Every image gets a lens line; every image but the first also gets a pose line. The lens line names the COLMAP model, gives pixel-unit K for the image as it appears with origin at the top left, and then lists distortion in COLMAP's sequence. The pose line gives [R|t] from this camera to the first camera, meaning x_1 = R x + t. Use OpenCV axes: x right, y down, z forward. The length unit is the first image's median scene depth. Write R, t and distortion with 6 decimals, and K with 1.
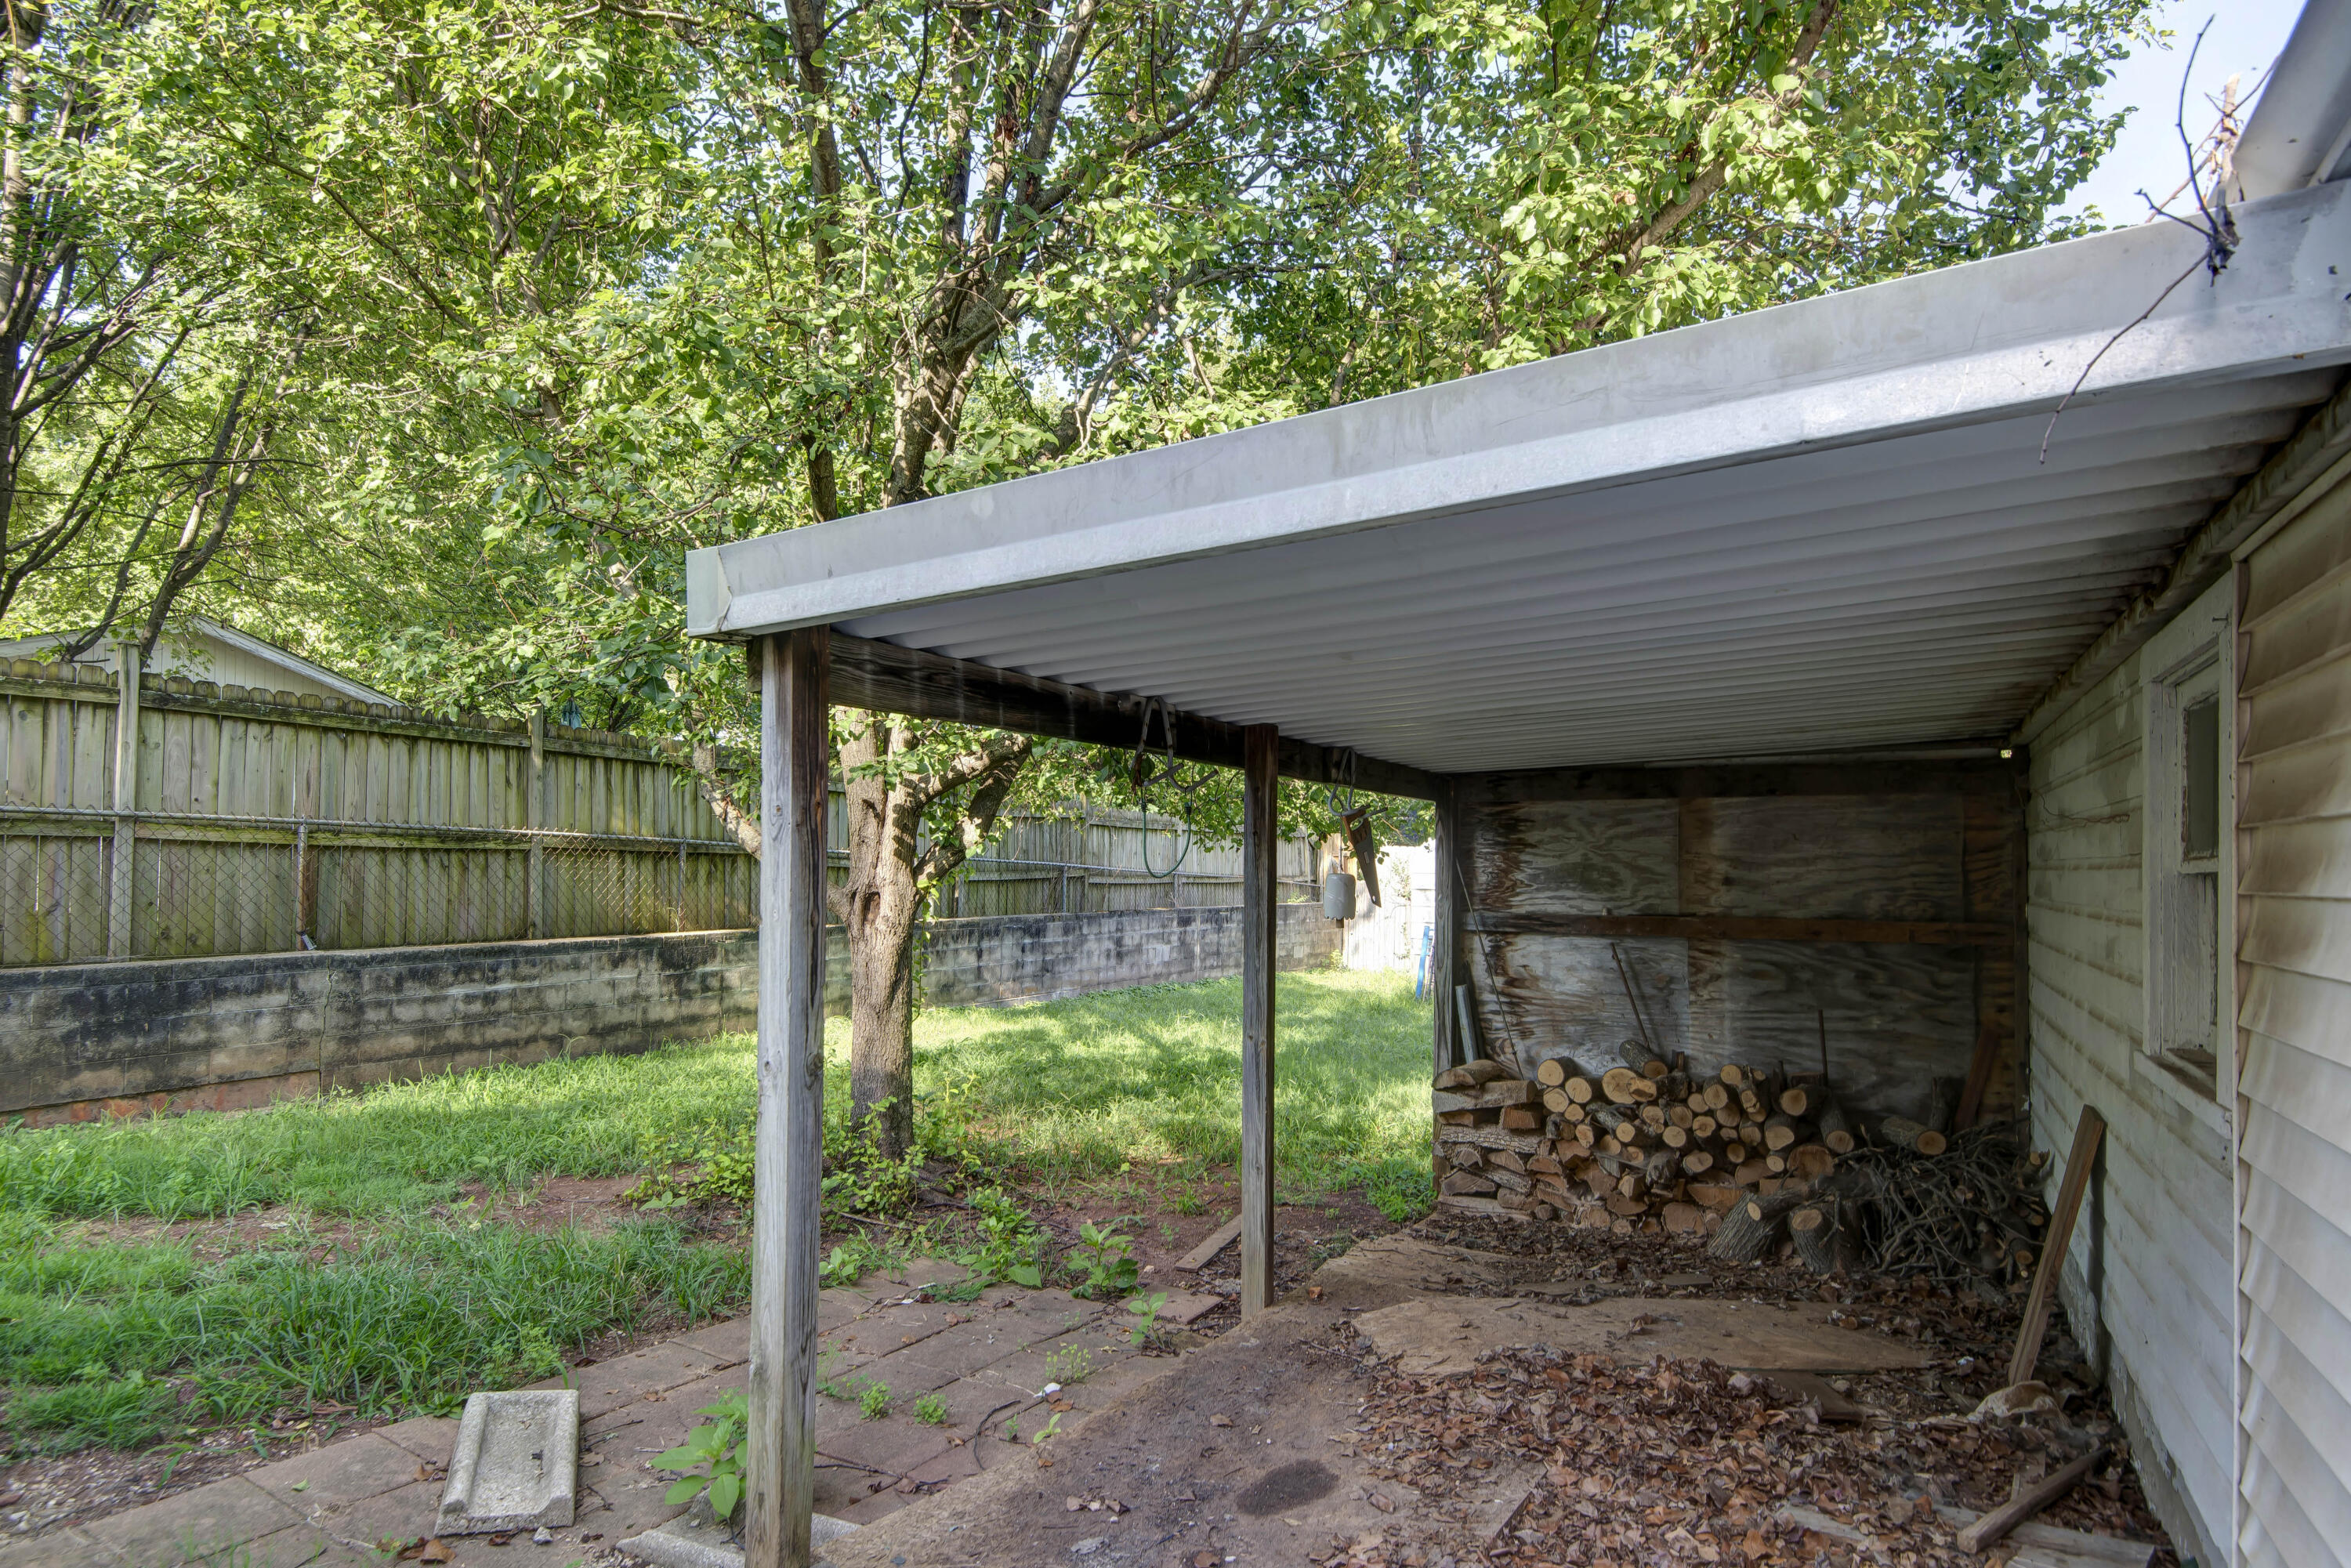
lens RADIAL K [[1280.3, 0, 1181.6], [0, 1280.3, 850.2], [0, 0, 1]] dist [0.000278, -0.000347]
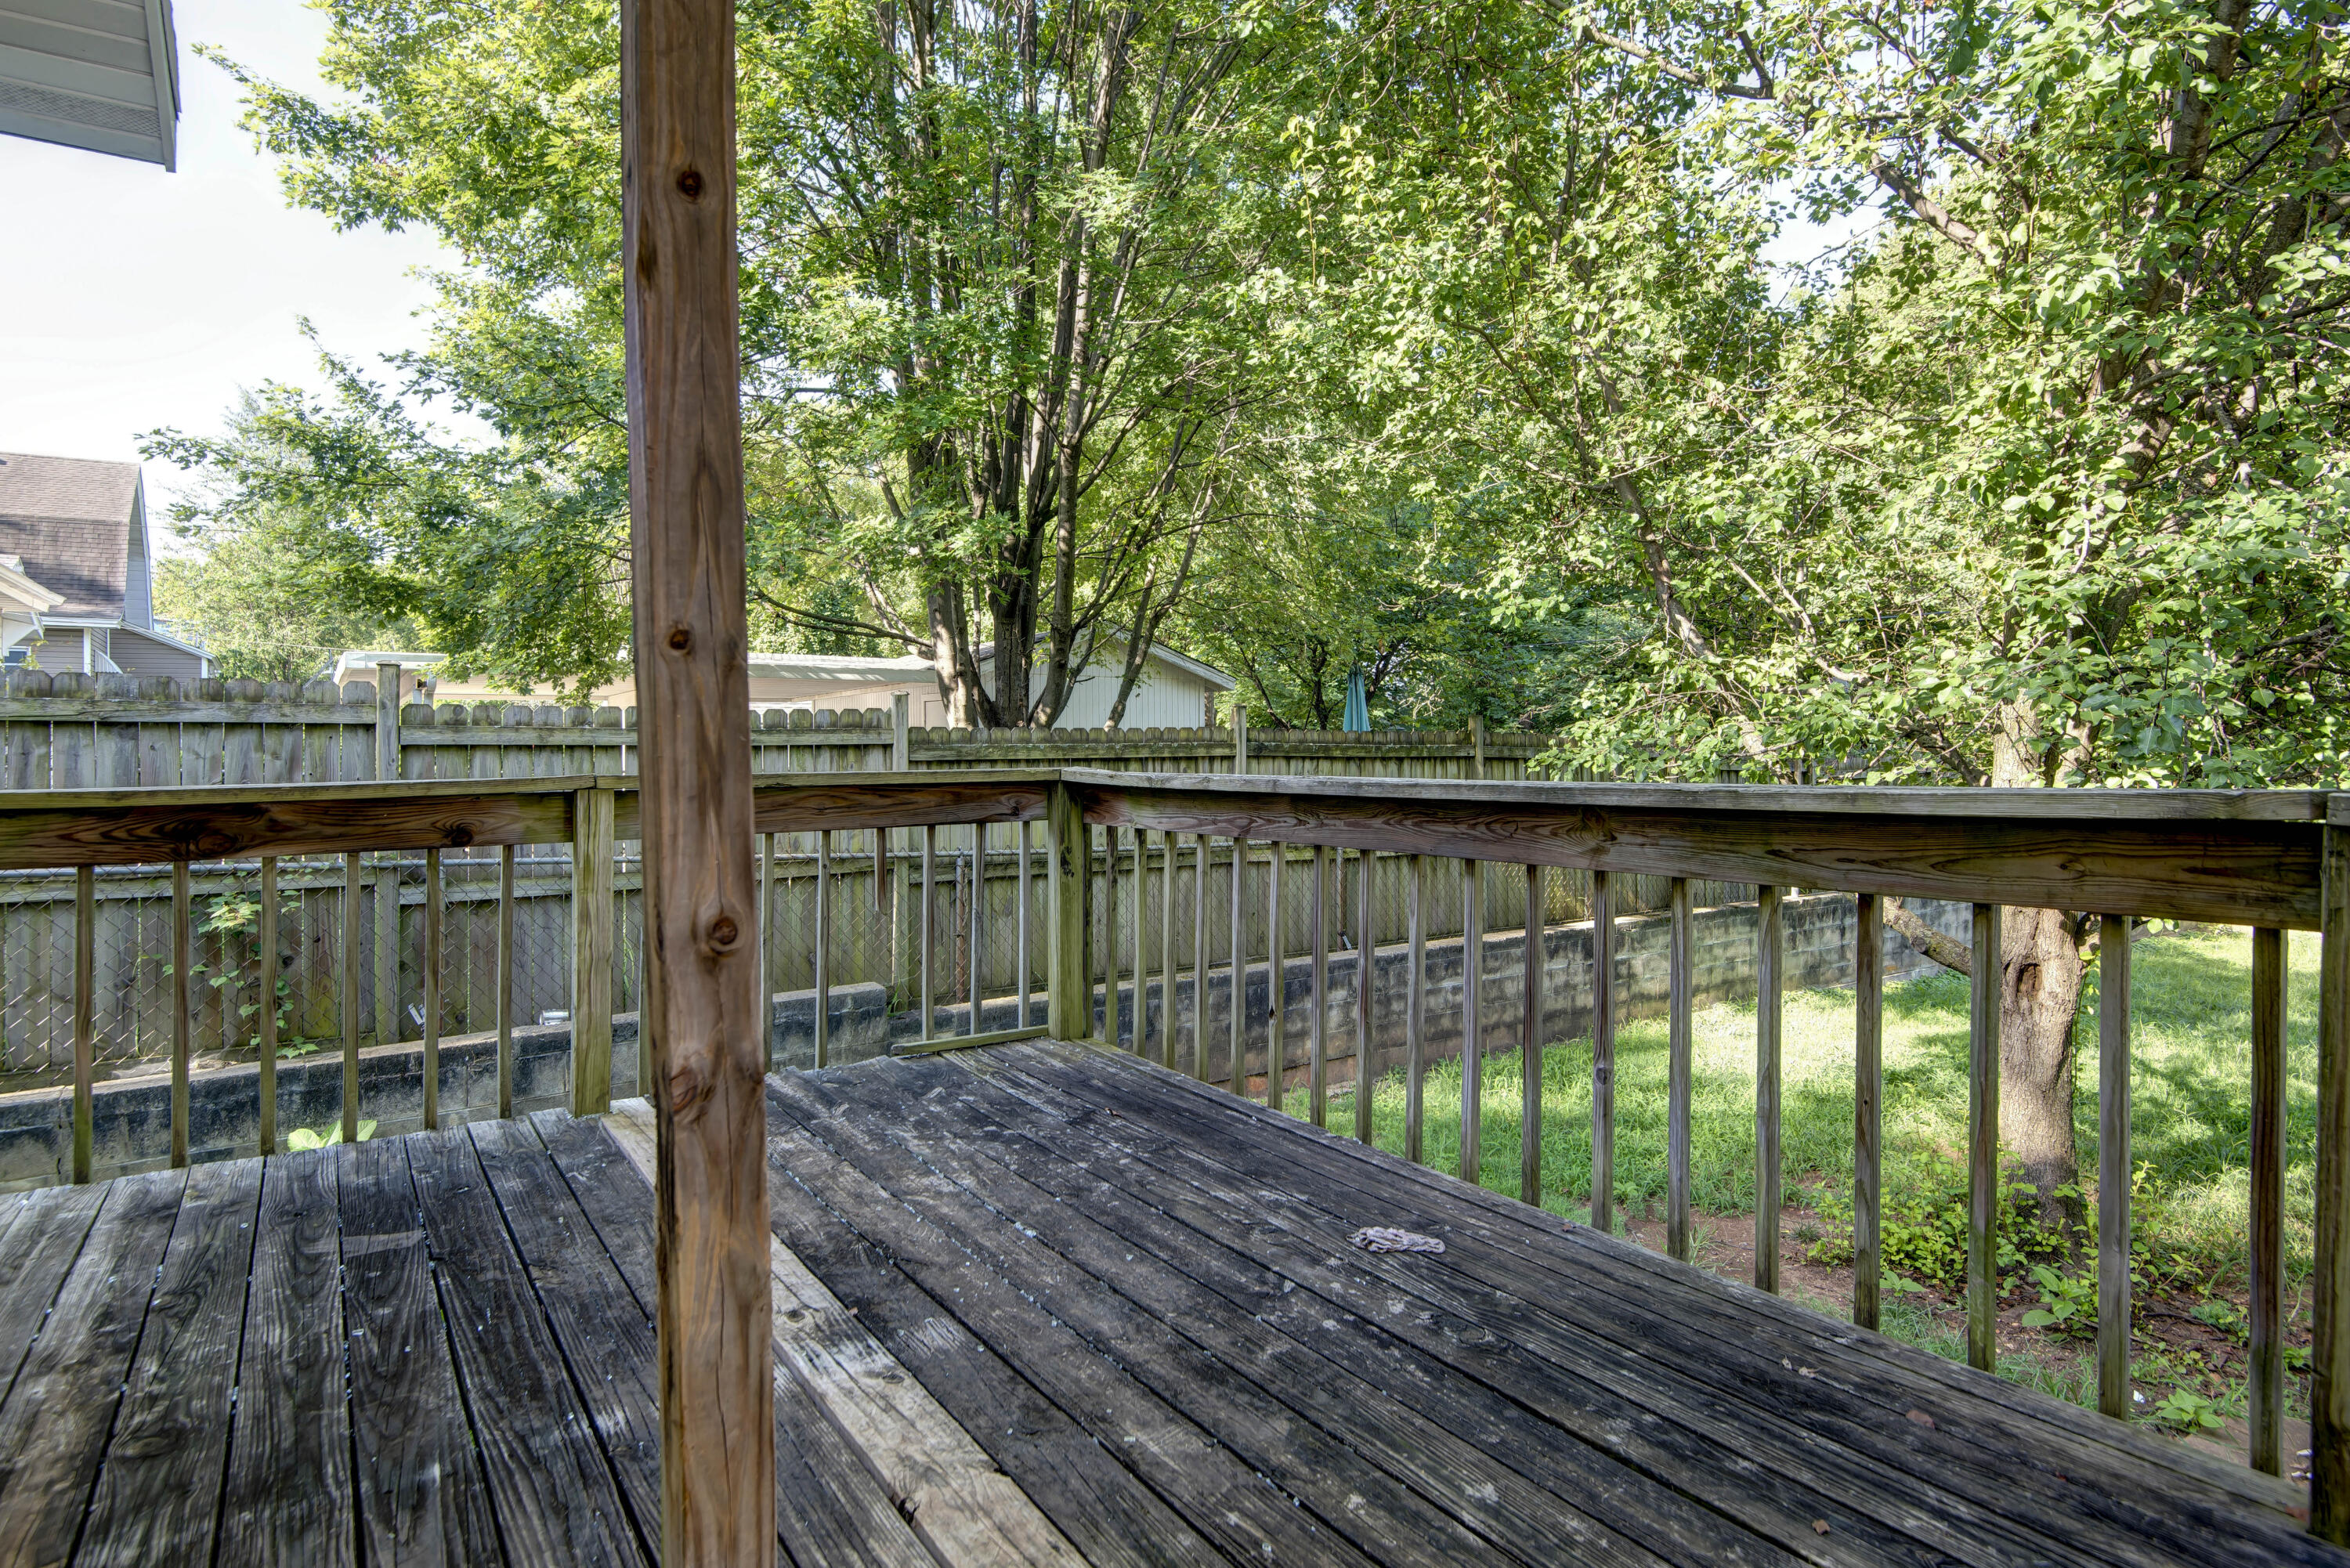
lens RADIAL K [[1279.7, 0, 1171.5], [0, 1279.7, 781.8], [0, 0, 1]] dist [0.000278, -0.000347]
pose [[0.880565, -0.007703, -0.473863, -0.279065], [0.017474, 0.999716, 0.016219, -0.103679], [0.473604, -0.022562, 0.880449, -0.118685]]
